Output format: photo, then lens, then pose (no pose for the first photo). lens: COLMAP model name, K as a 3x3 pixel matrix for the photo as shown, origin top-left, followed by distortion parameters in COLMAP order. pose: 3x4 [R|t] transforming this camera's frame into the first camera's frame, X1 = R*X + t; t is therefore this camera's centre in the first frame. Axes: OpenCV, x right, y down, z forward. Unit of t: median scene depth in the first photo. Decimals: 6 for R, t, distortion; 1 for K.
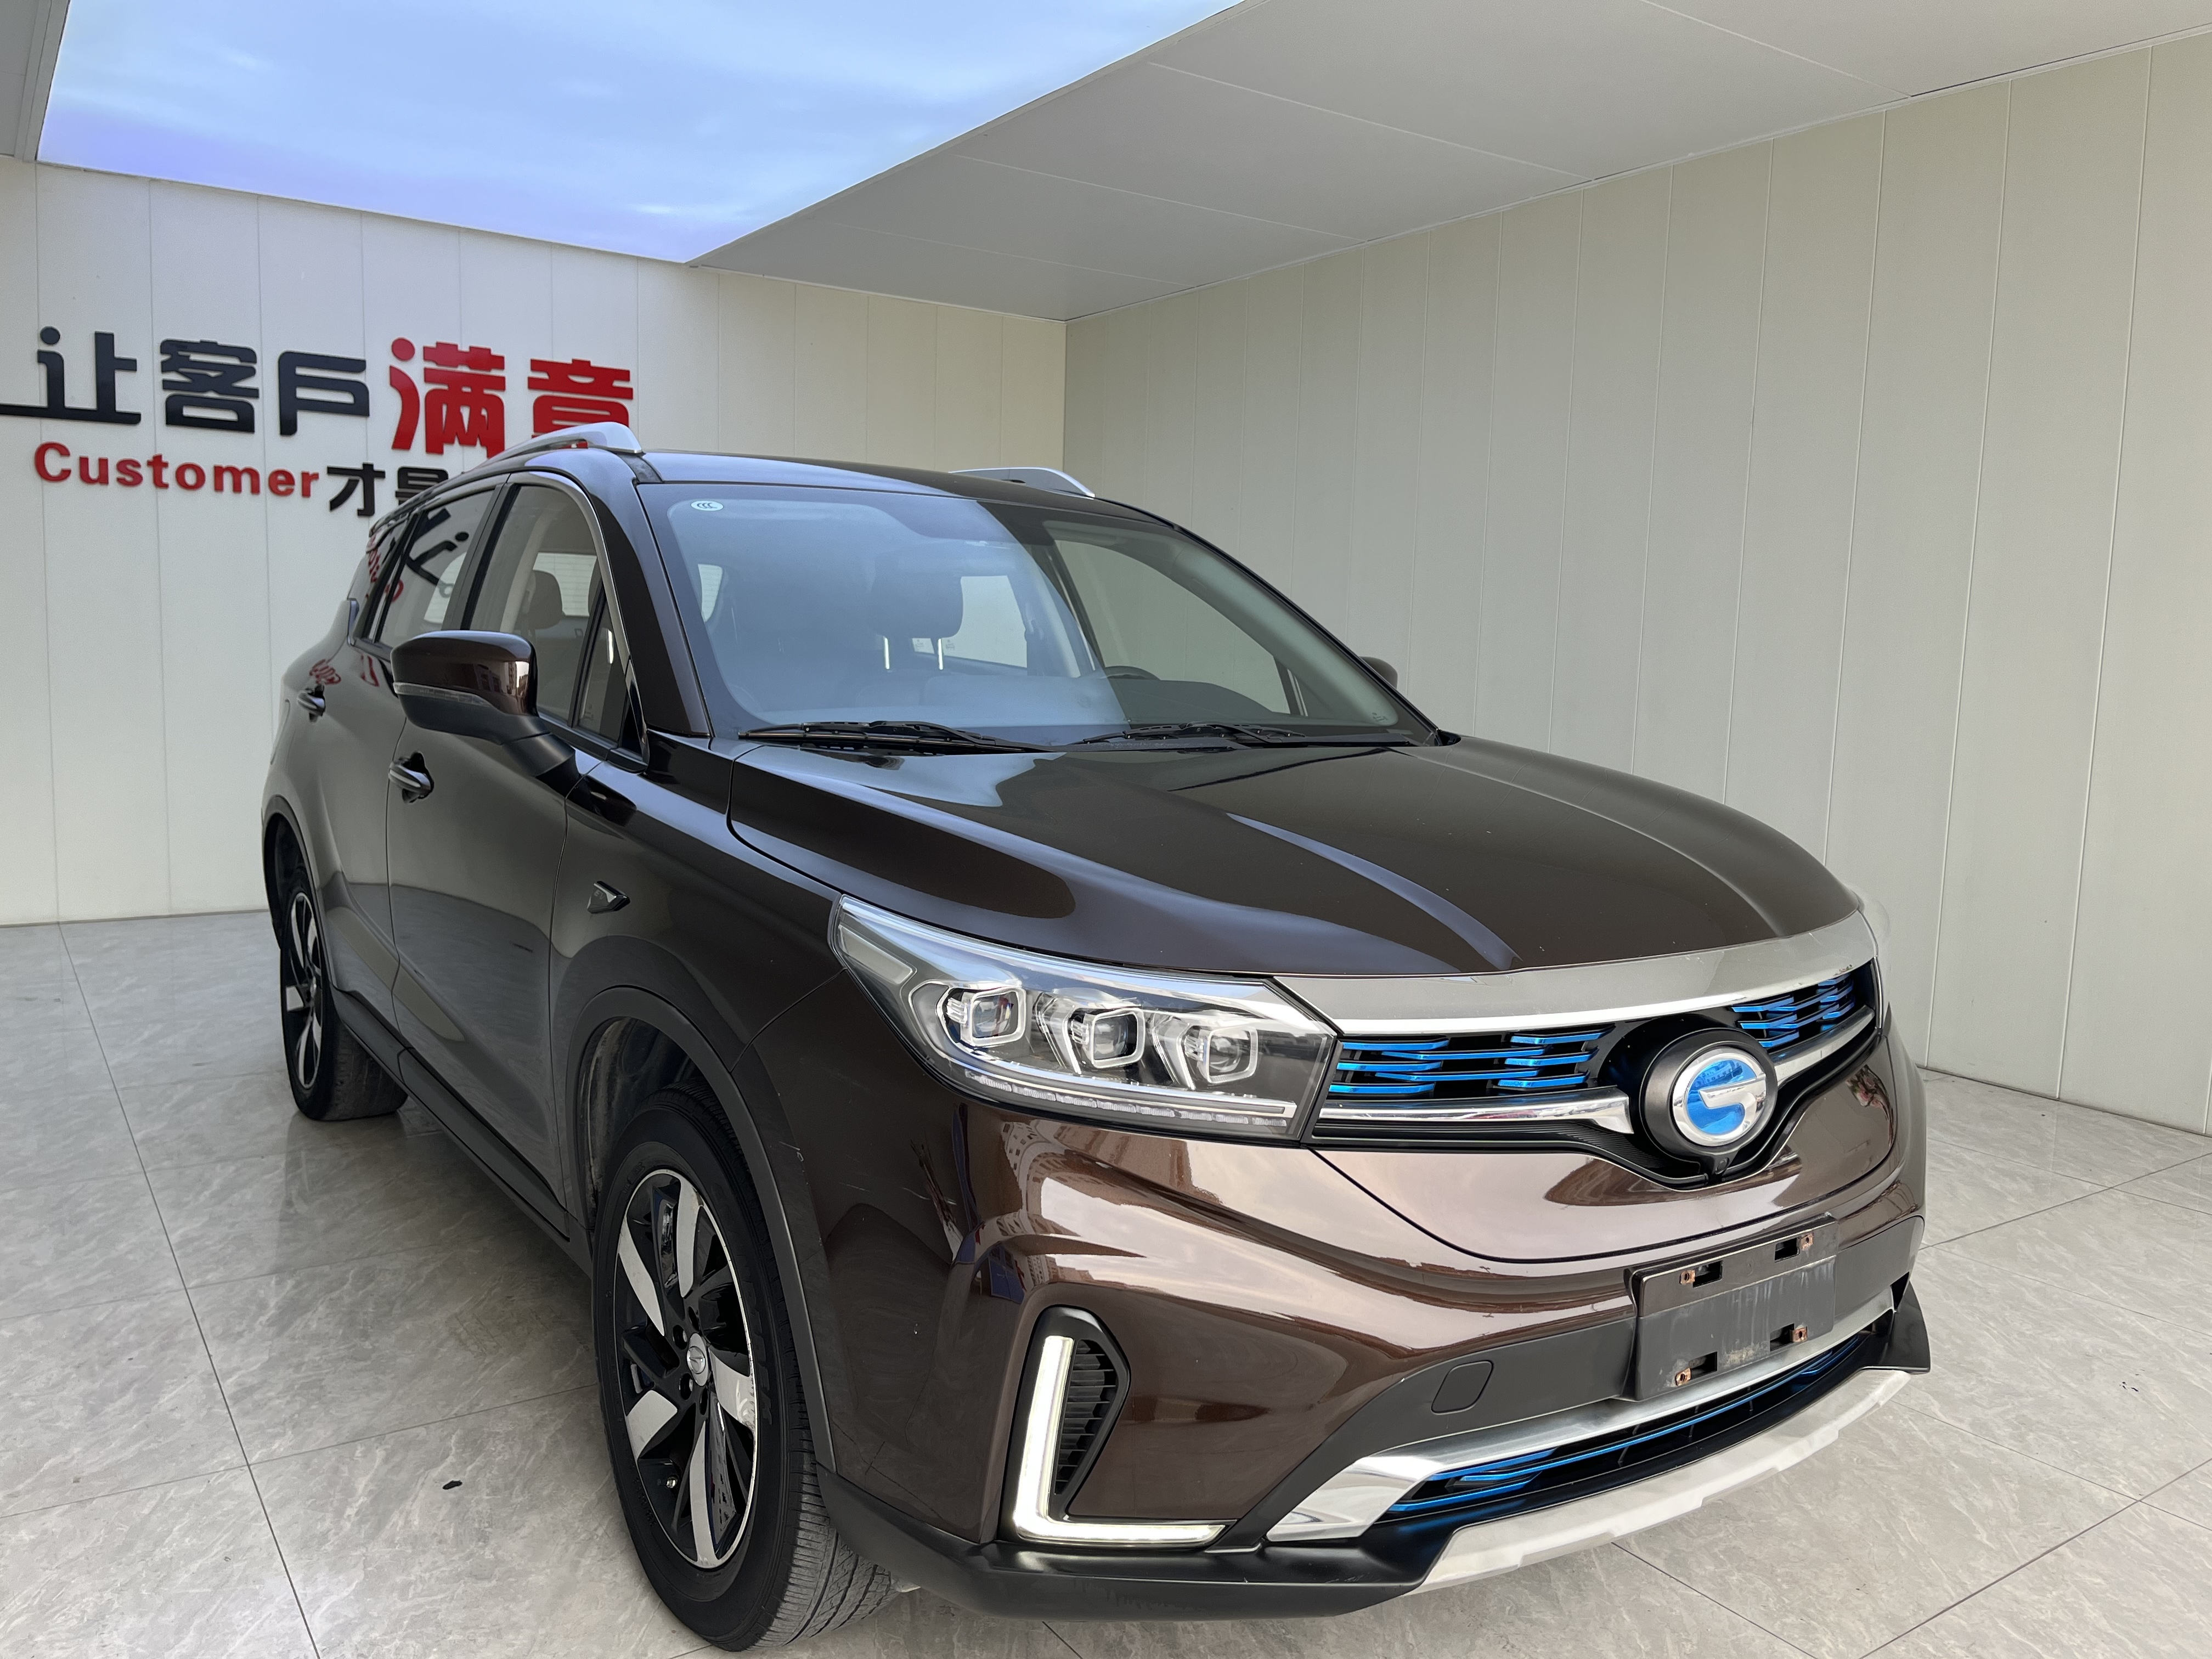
lens RADIAL K [[1654.8, 0, 1106.0], [0, 1654.8, 829.5], [0, 0, 1]] dist [0.091841, -0.142406]
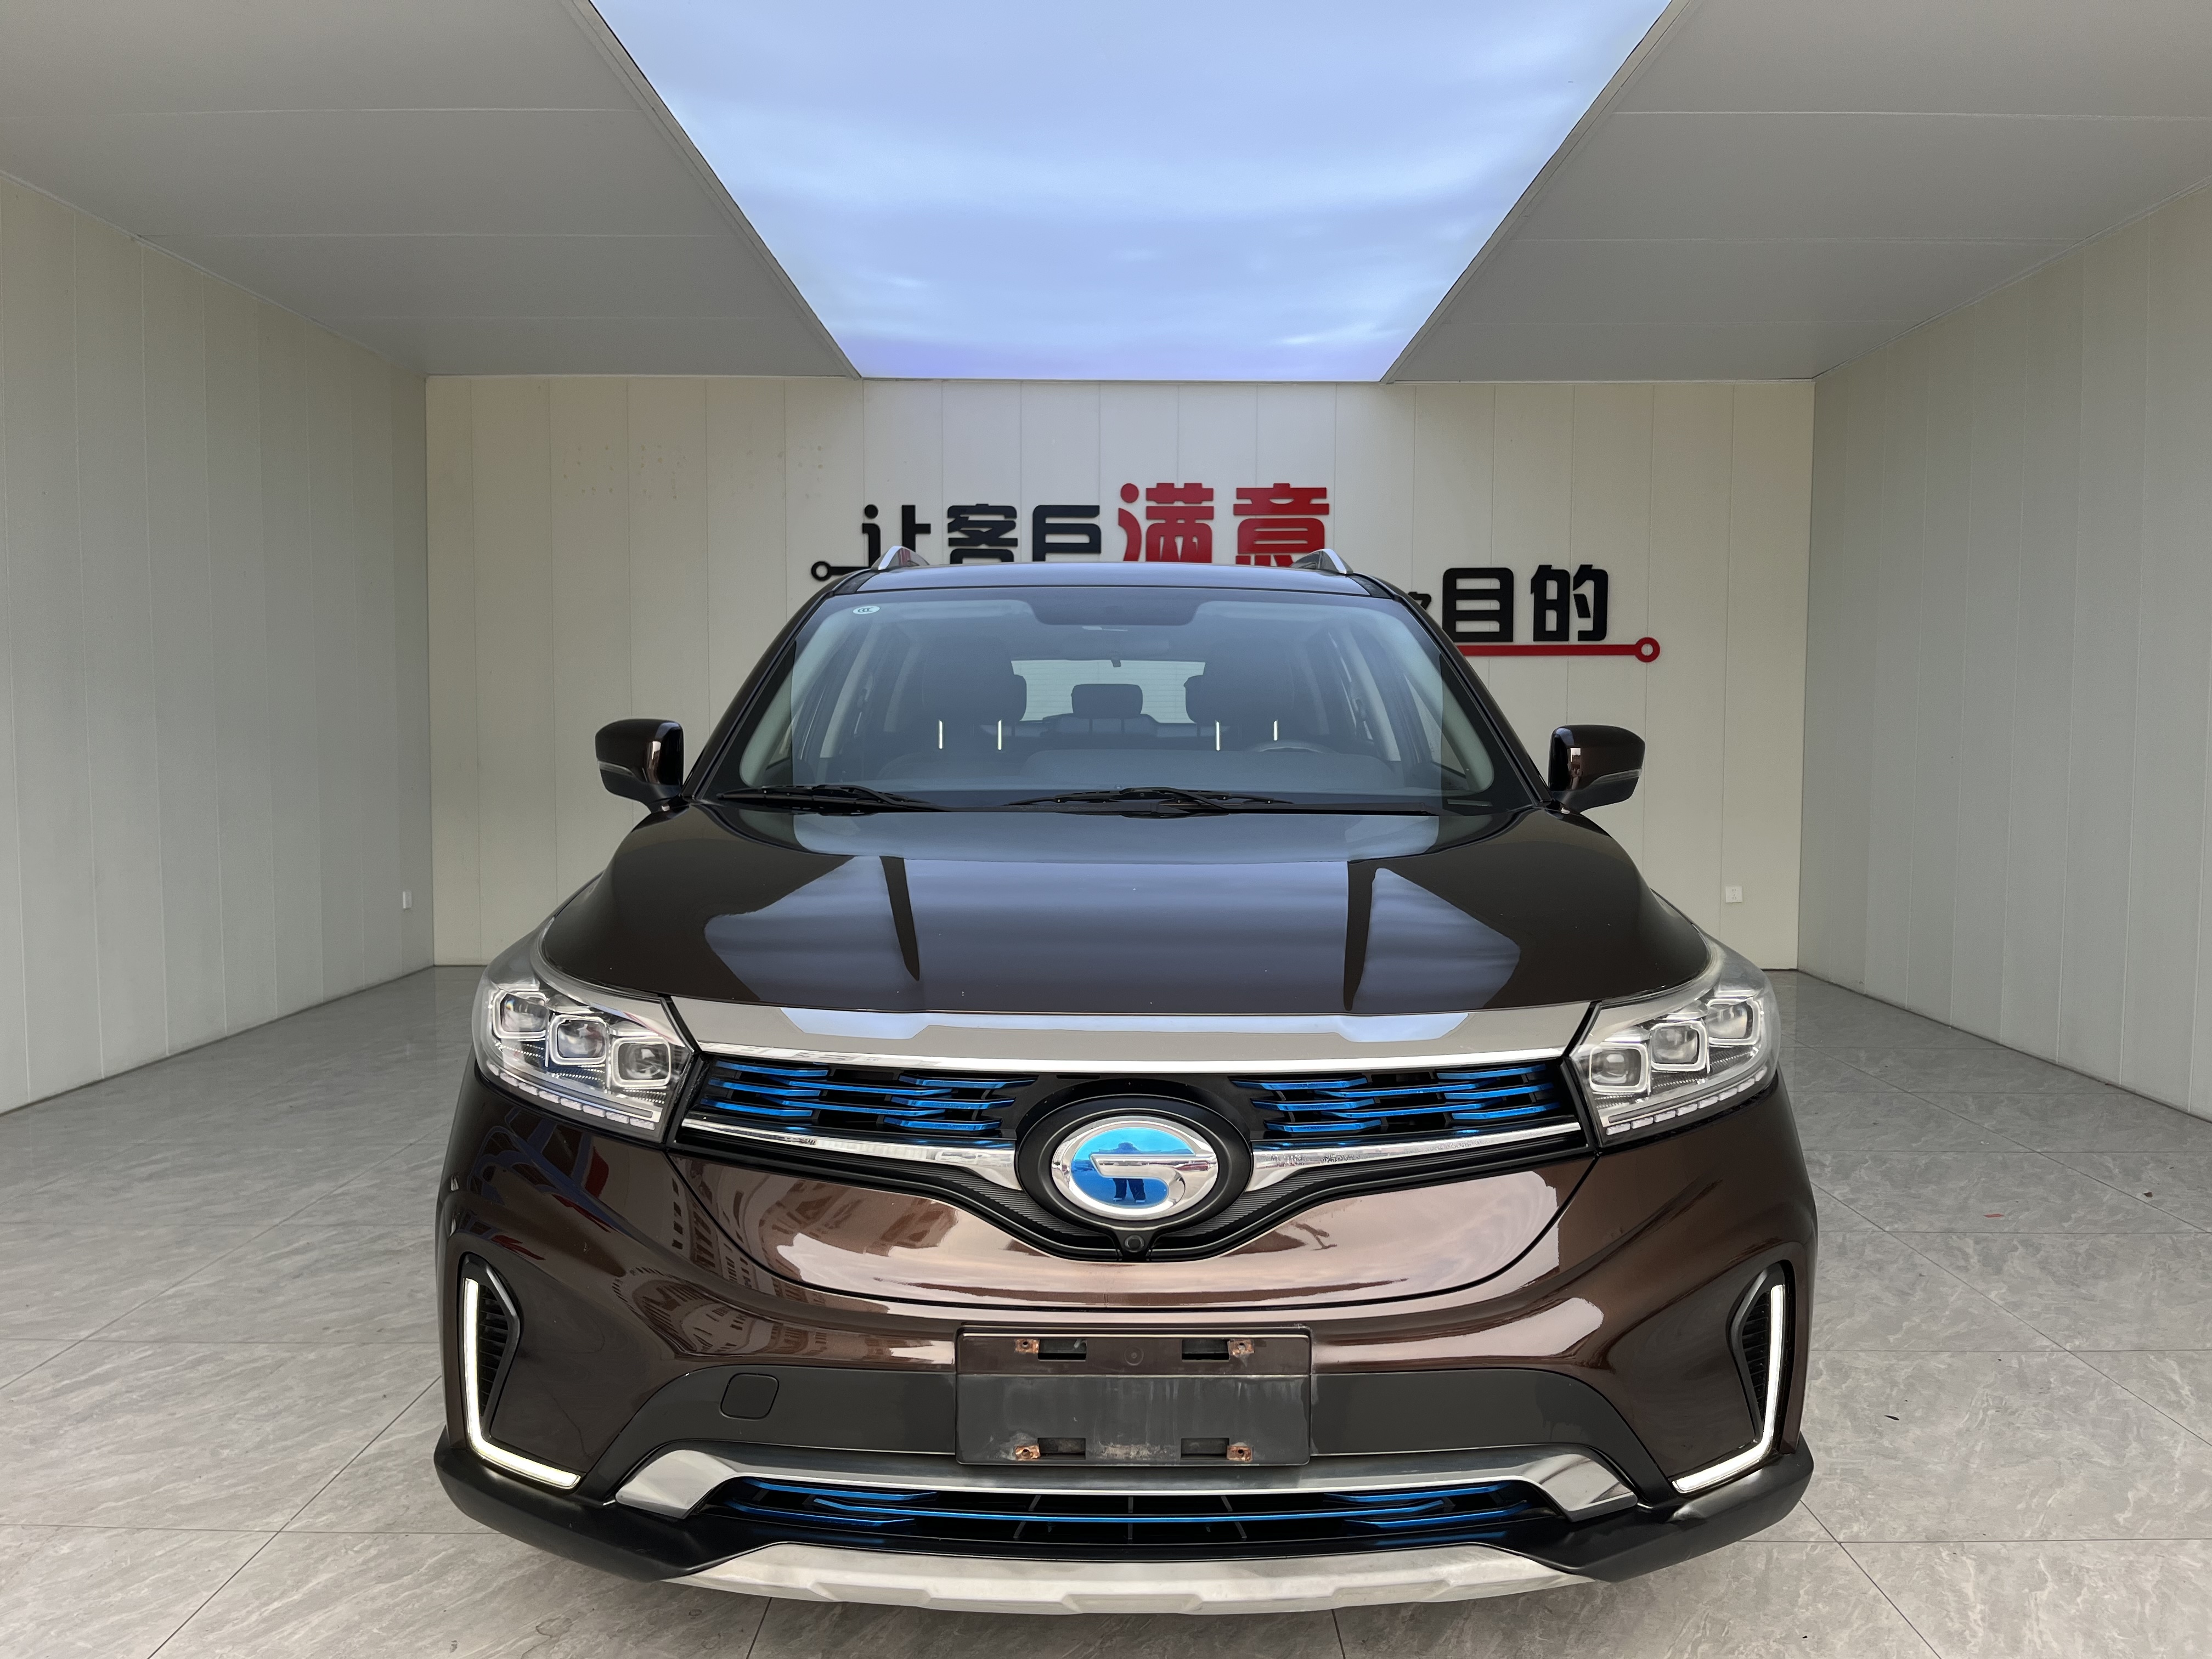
lens RADIAL K [[1667.1, 0, 1106.0], [0, 1667.1, 829.5], [0, 0, 1]] dist [0.094976, -0.206319]
pose [[0.822414, 0.008271, -0.568829, 0.241670], [-0.044213, 0.997799, -0.049414, 0.004907], [0.567169, 0.065788, 0.820970, 0.057117]]
